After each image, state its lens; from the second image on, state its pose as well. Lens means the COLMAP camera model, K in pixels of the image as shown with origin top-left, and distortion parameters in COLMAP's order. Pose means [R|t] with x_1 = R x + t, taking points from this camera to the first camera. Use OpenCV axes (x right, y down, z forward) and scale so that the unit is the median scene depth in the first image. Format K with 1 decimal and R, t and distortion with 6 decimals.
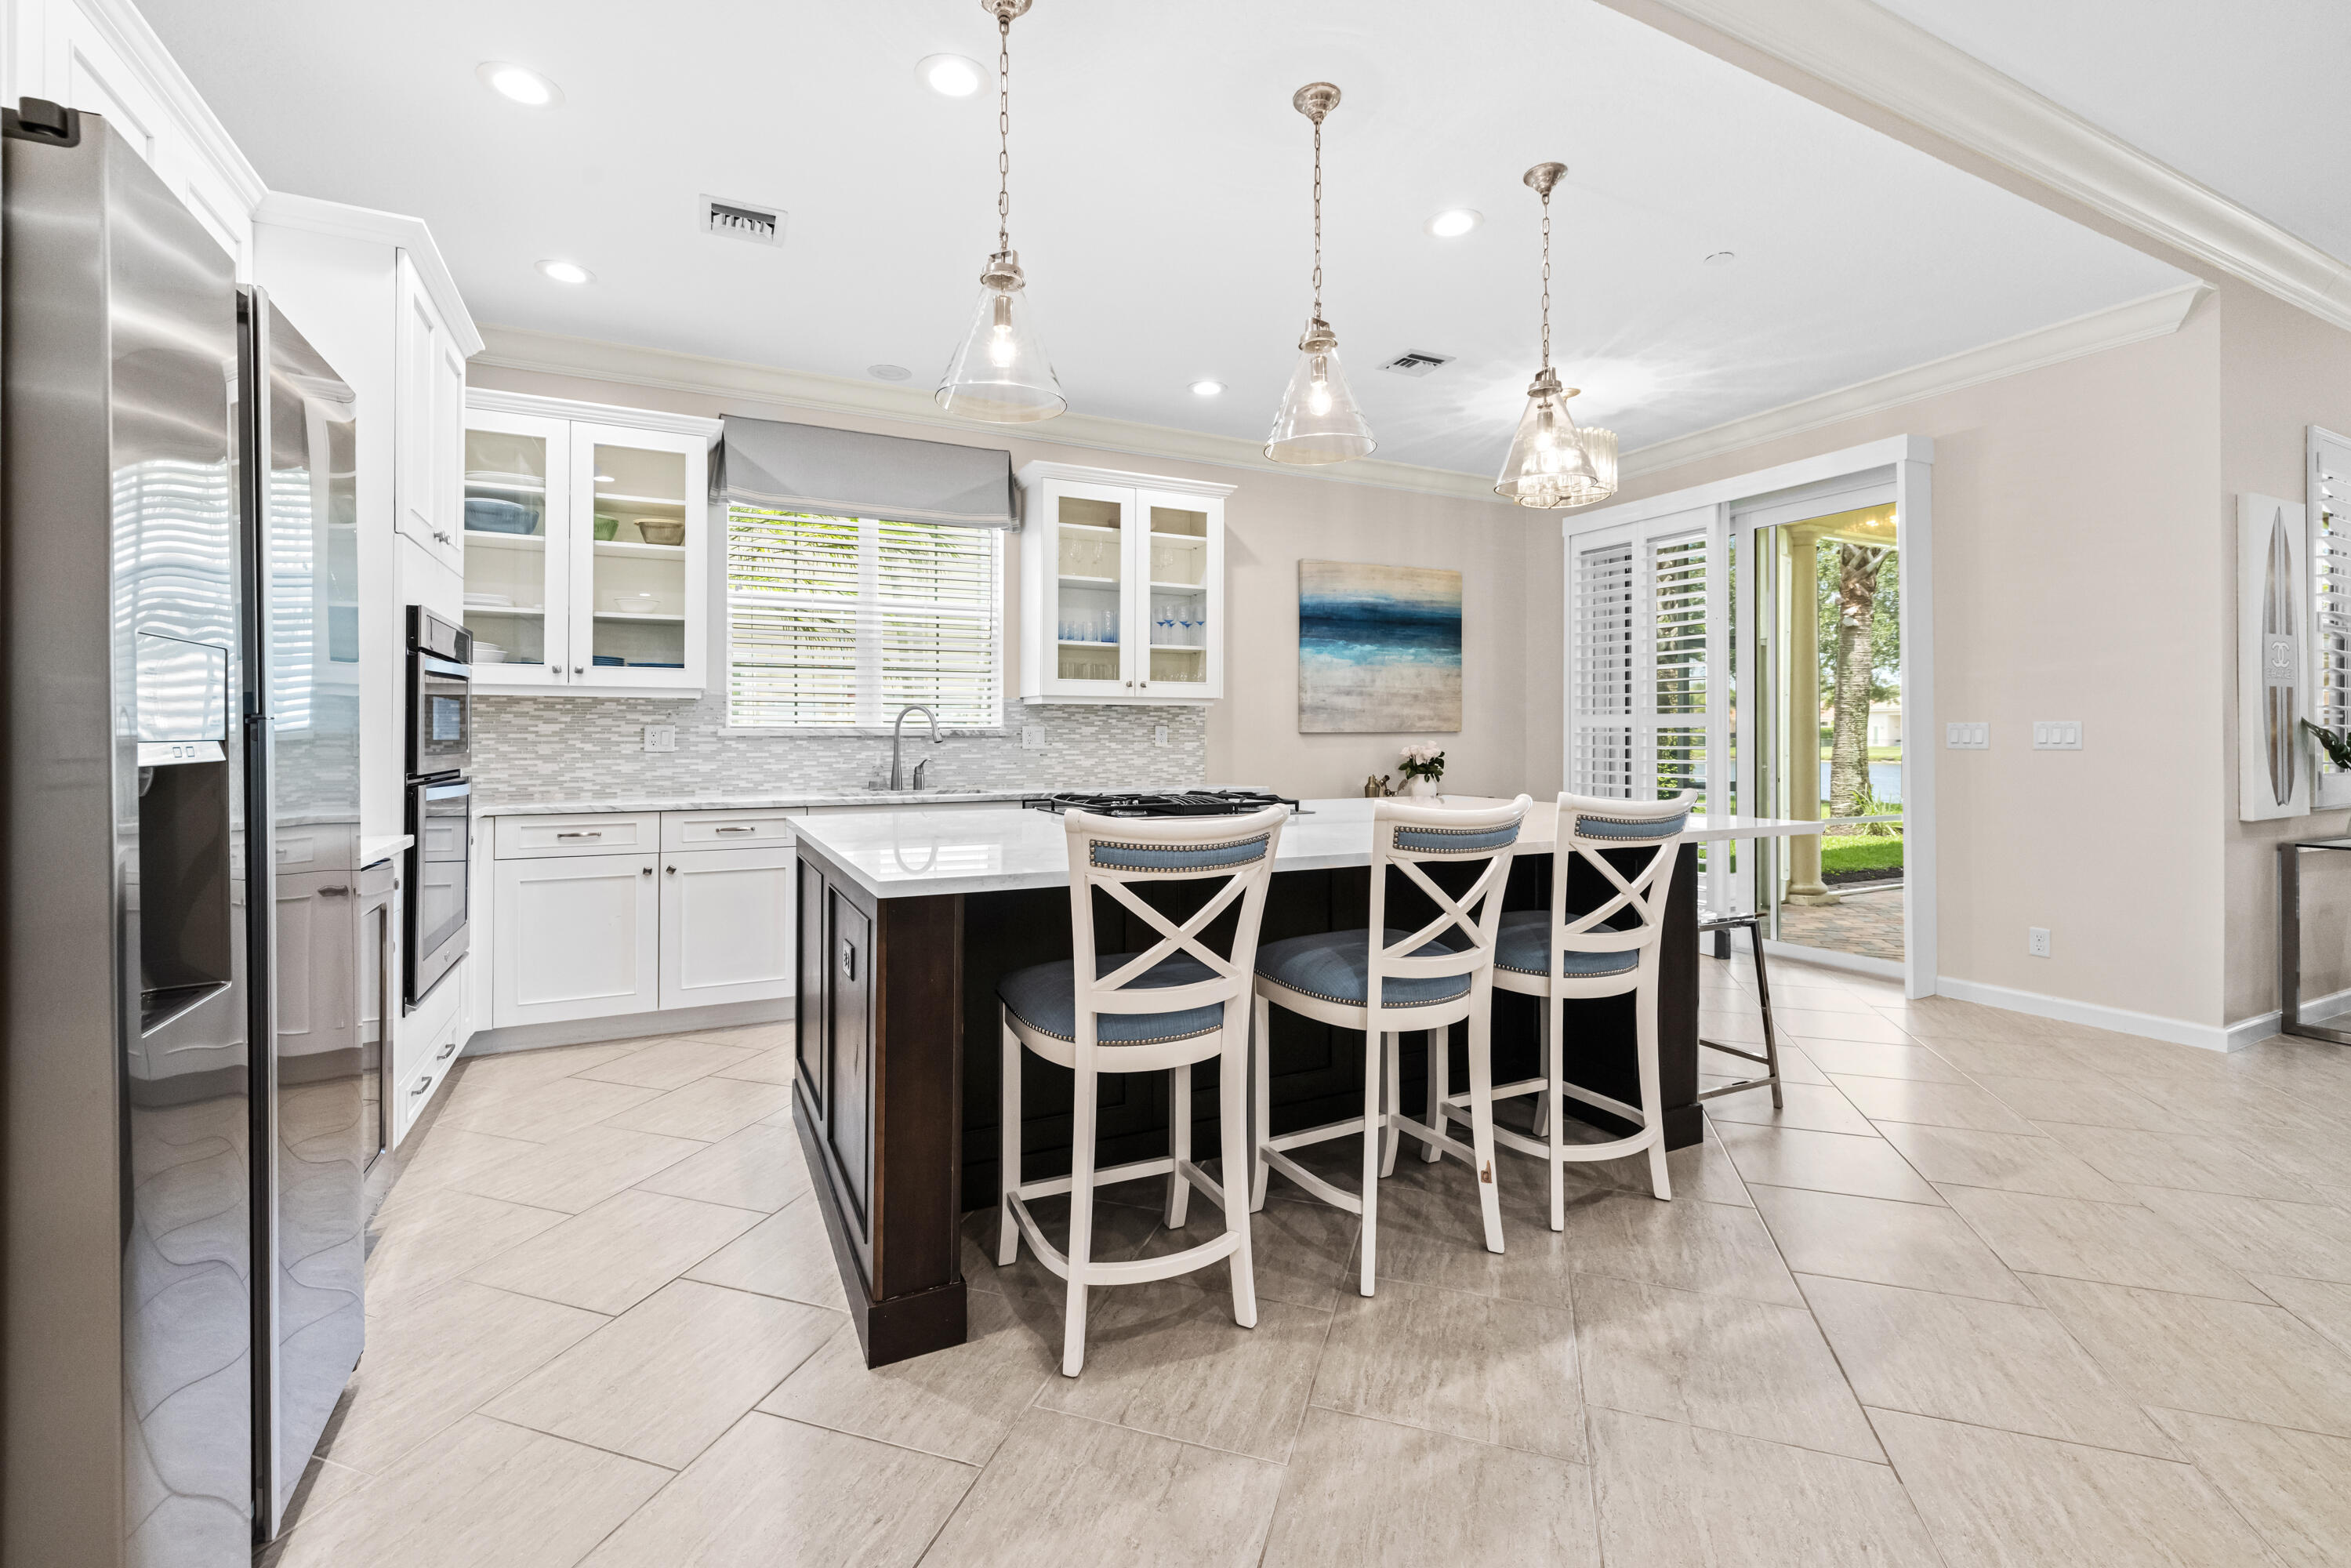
lens RADIAL K [[1001.9, 0, 1165.5], [0, 1001.9, 725.9], [0, 0, 1]] dist [0.000993, 0.000035]
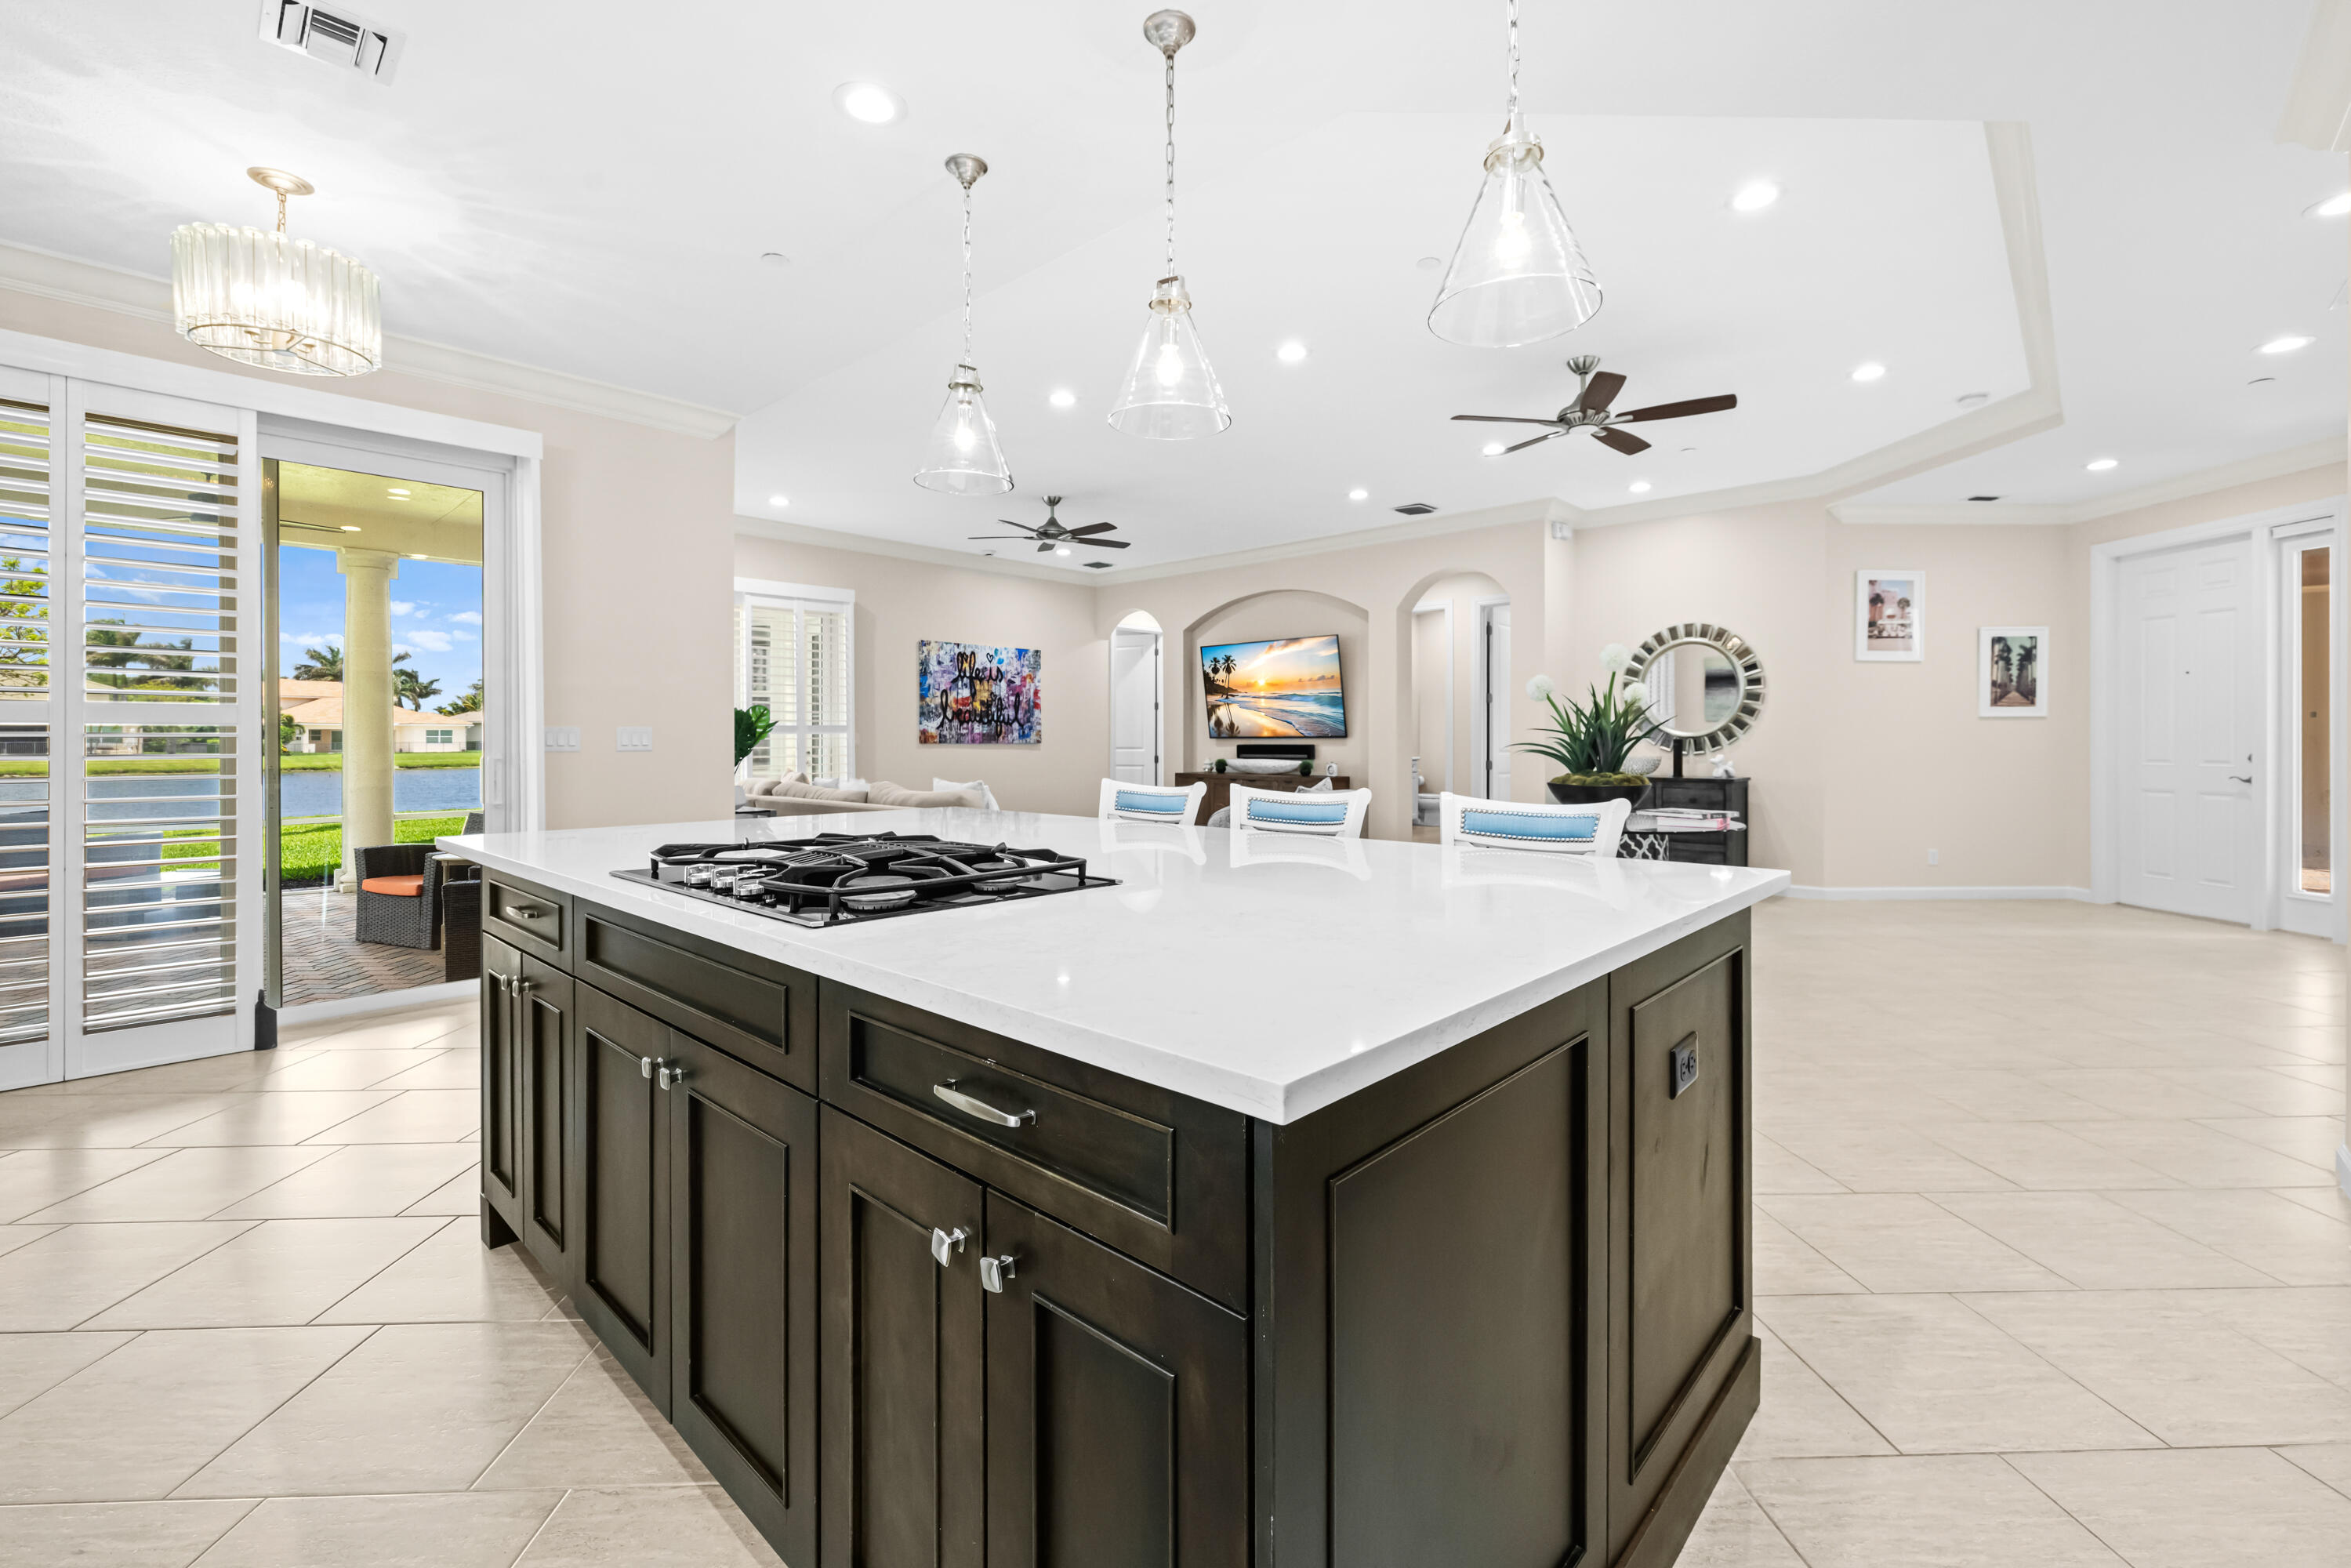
lens RADIAL K [[1001.9, 0, 1175.4], [0, 1001.9, 751.2], [0, 0, 1]] dist [0.000993, 0.000035]
pose [[-0.363702, -0.010315, 0.931458, -0.373154], [-0.008711, 0.999933, 0.007671, 0.007028], [-0.931475, -0.005324, -0.363768, 0.702483]]
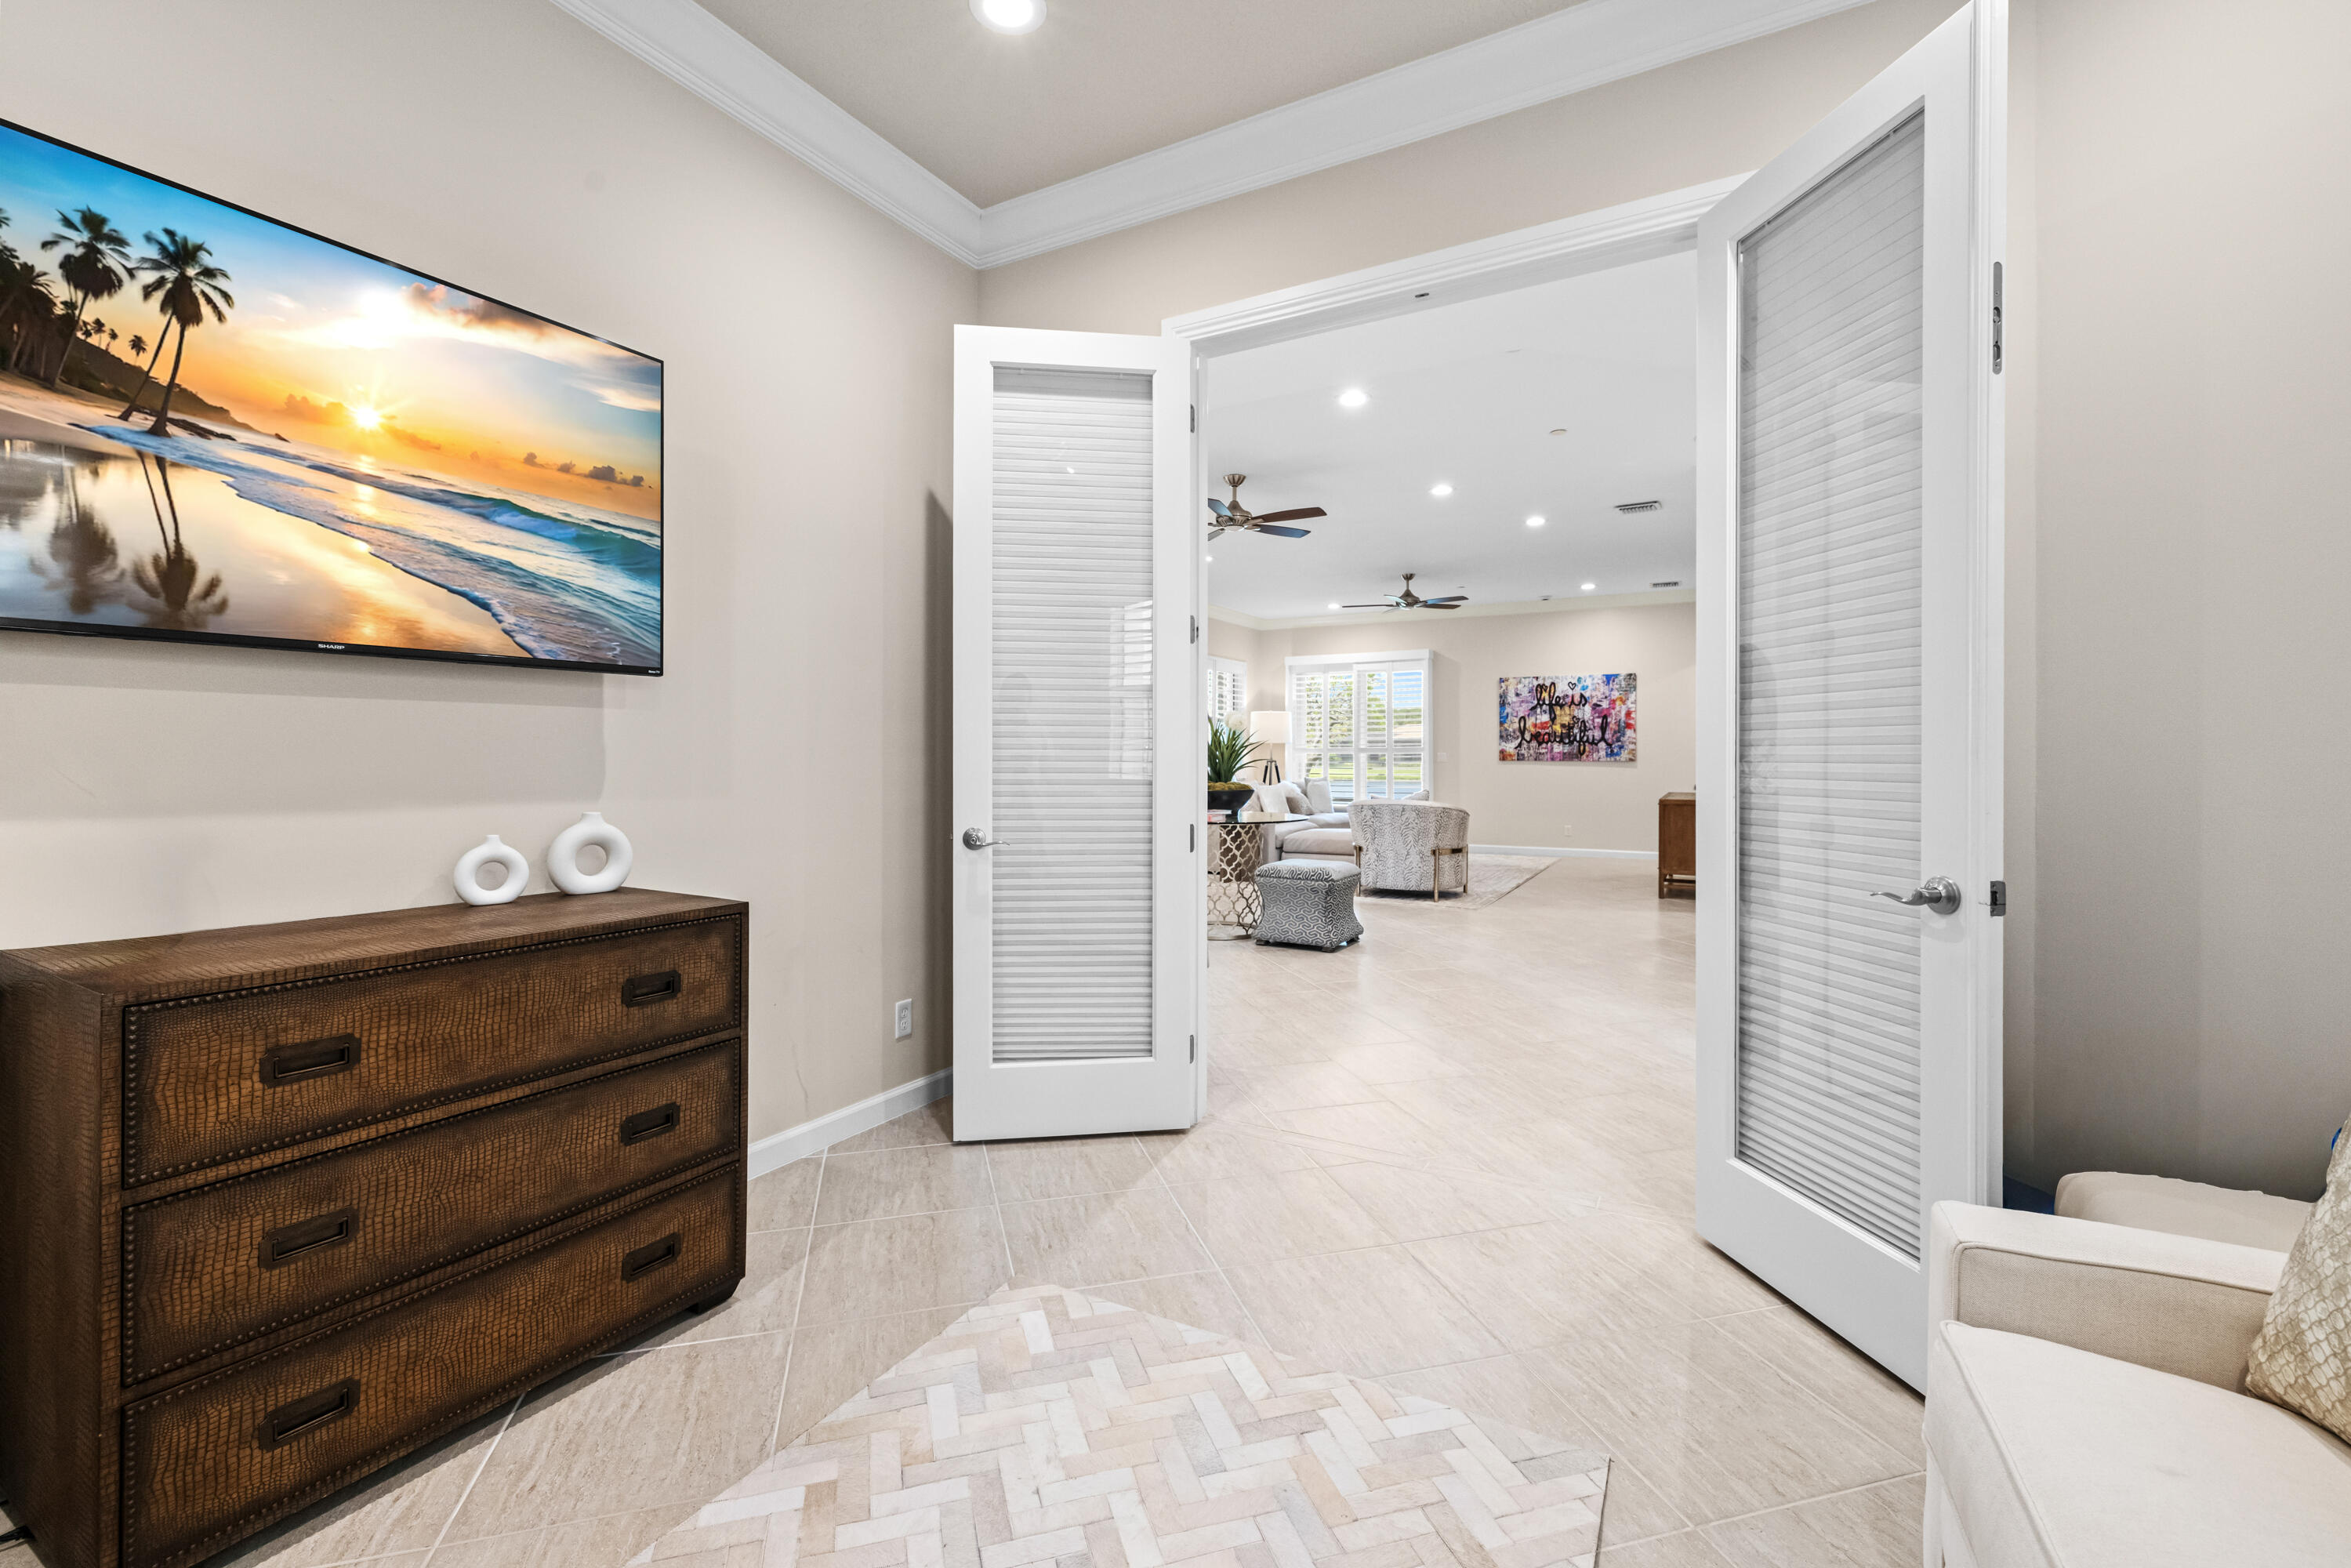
lens RADIAL K [[1001.9, 0, 1162.1], [0, 1001.9, 760.1], [0, 0, 1]] dist [0.000993, 0.000035]
pose [[0.823809, 0.002866, 0.566860, -0.429901], [-0.009276, 0.999921, 0.008426, -0.003288], [-0.566791, -0.012200, 0.823771, -1.103452]]
